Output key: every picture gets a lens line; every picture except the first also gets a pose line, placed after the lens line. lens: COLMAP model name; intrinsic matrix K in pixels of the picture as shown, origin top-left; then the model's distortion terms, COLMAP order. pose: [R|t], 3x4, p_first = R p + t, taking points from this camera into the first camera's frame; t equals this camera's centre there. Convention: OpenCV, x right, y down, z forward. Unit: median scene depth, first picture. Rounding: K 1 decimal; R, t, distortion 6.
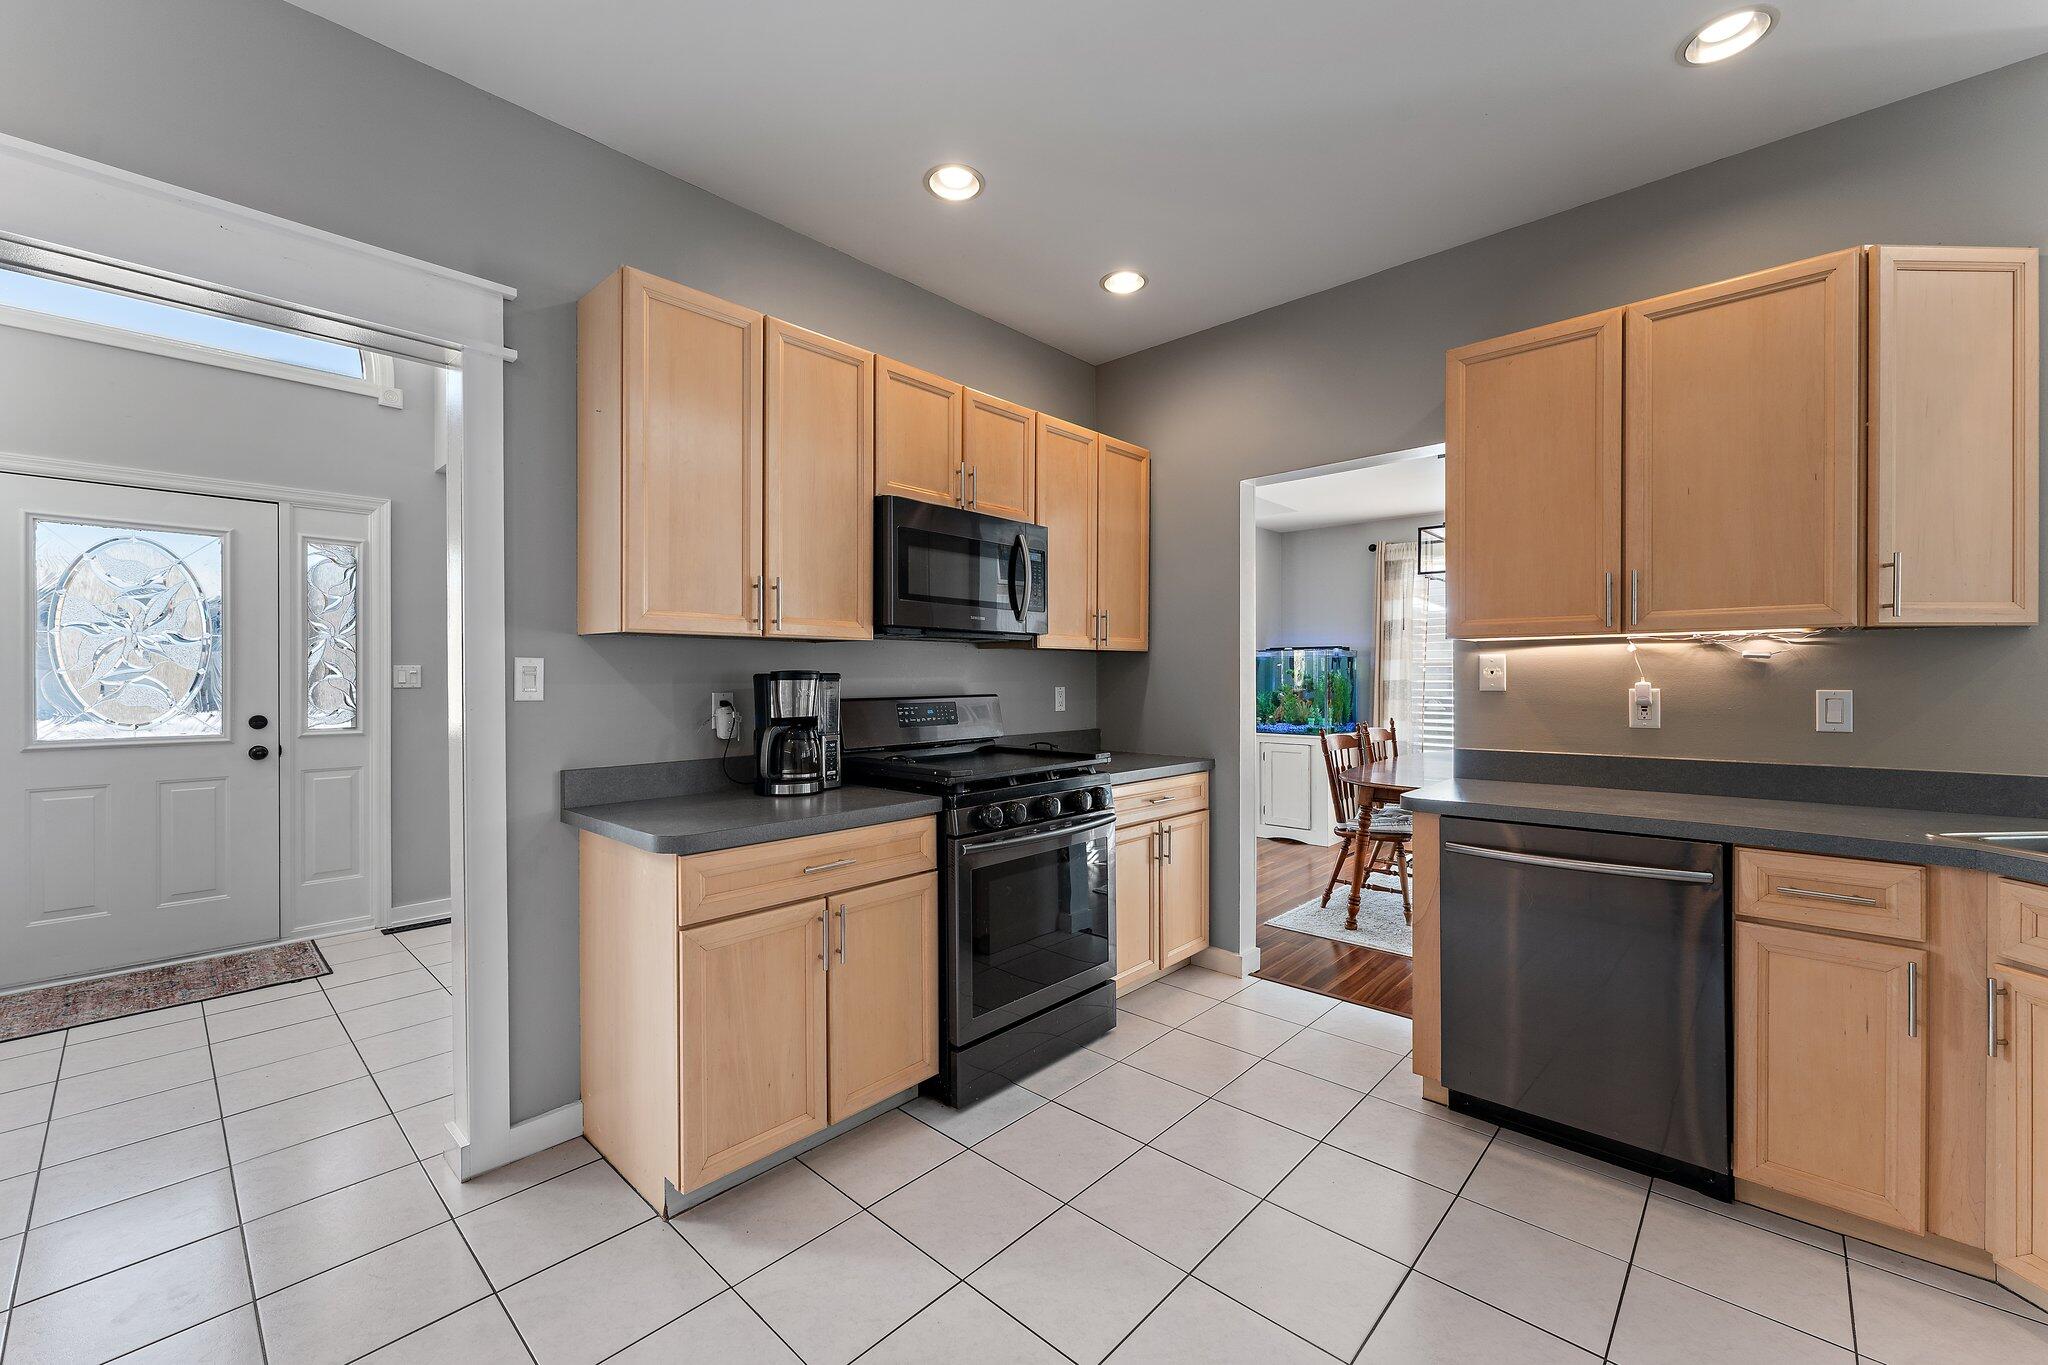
lens RADIAL K [[829.2, 0, 1031.8], [0, 829.2, 666.9], [0, 0, 1]] dist [0.001916, 0.000103]
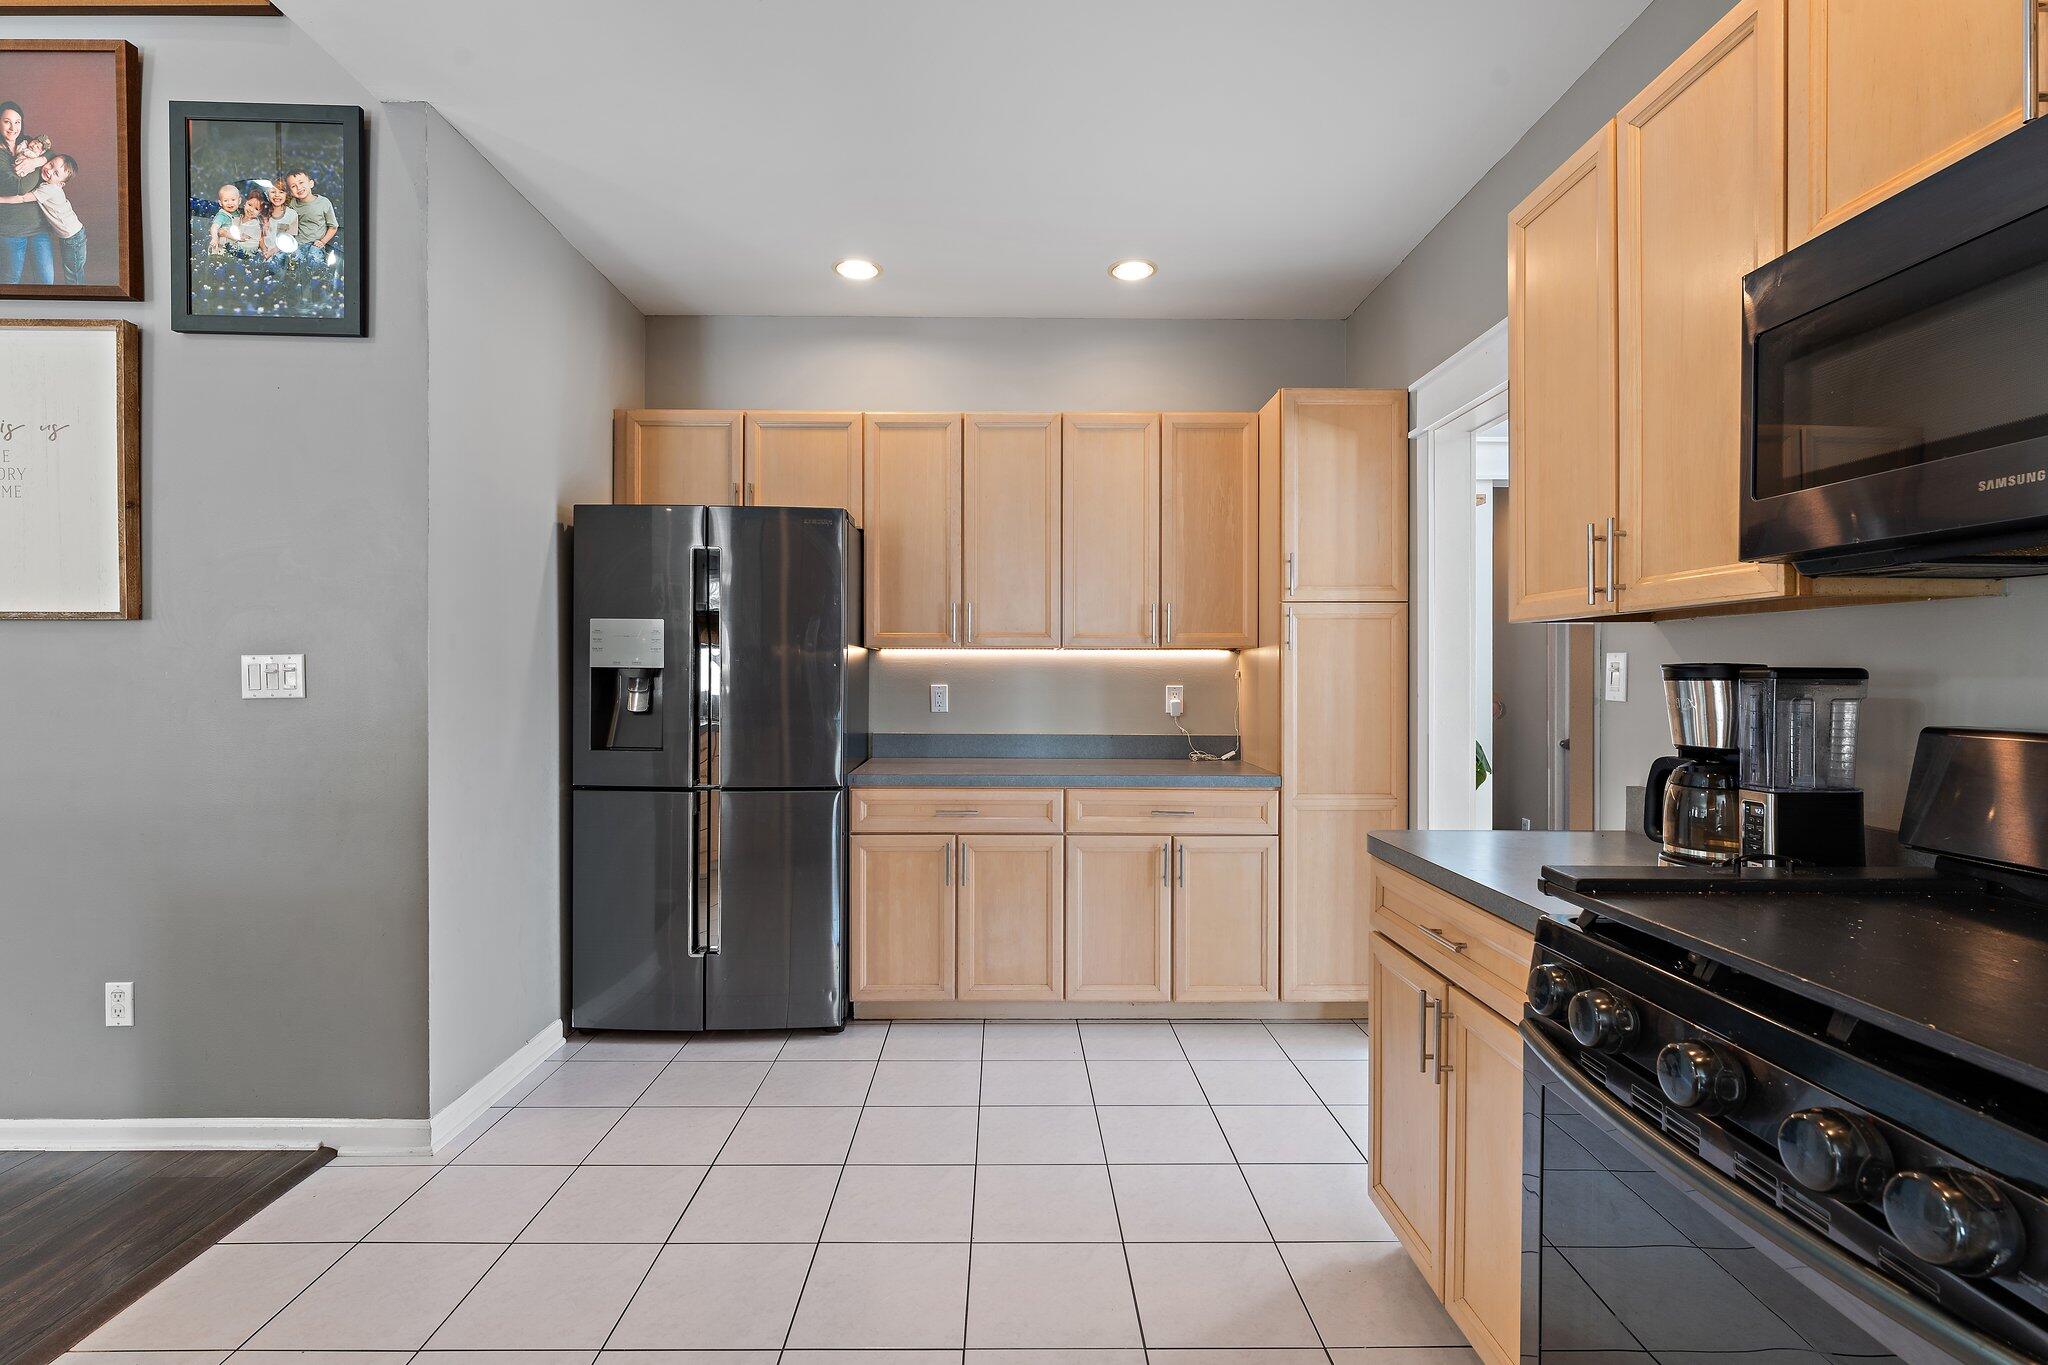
lens RADIAL K [[970.8, 0, 1011.1], [0, 970.8, 676.7], [0, 0, 1]] dist [-0.001025, 0.000112]
pose [[-0.722393, 0.003311, -0.691475, 0.512502], [0.005804, 0.999982, -0.001275, 0.011344], [0.691458, -0.004934, -0.722400, 1.149812]]
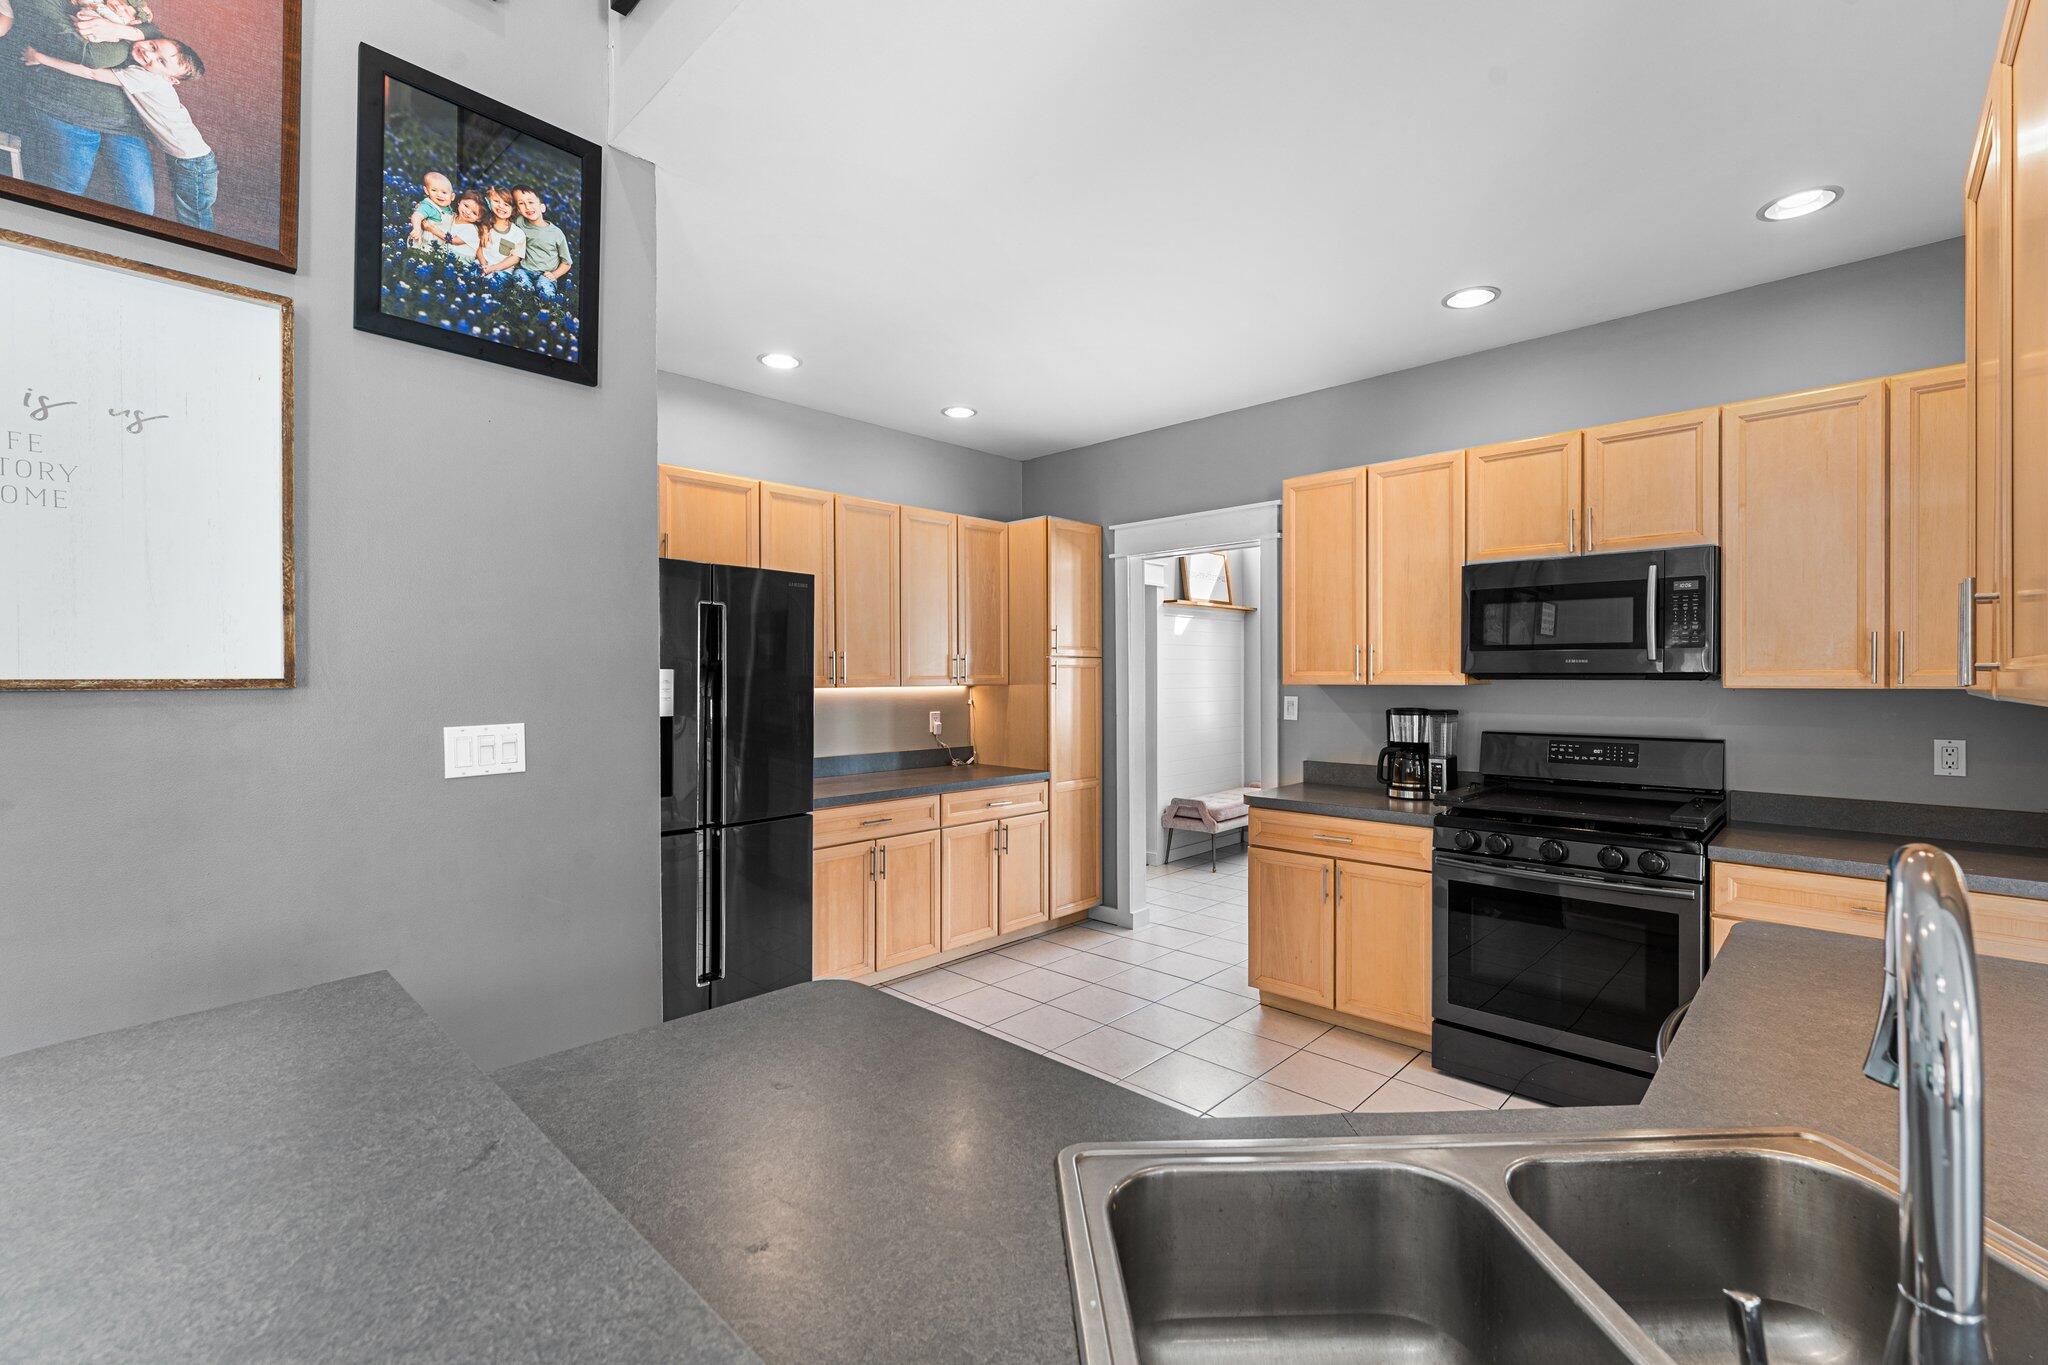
lens RADIAL K [[874.2, 0, 1029.5], [0, 874.2, 680.3], [0, 0, 1]] dist [-0.002326, -0.000229]
pose [[-0.005679, 0.009054, -0.999943, 1.163310], [0.010363, 0.999906, 0.008995, -0.060928], [0.999930, -0.010311, -0.005773, 0.387380]]
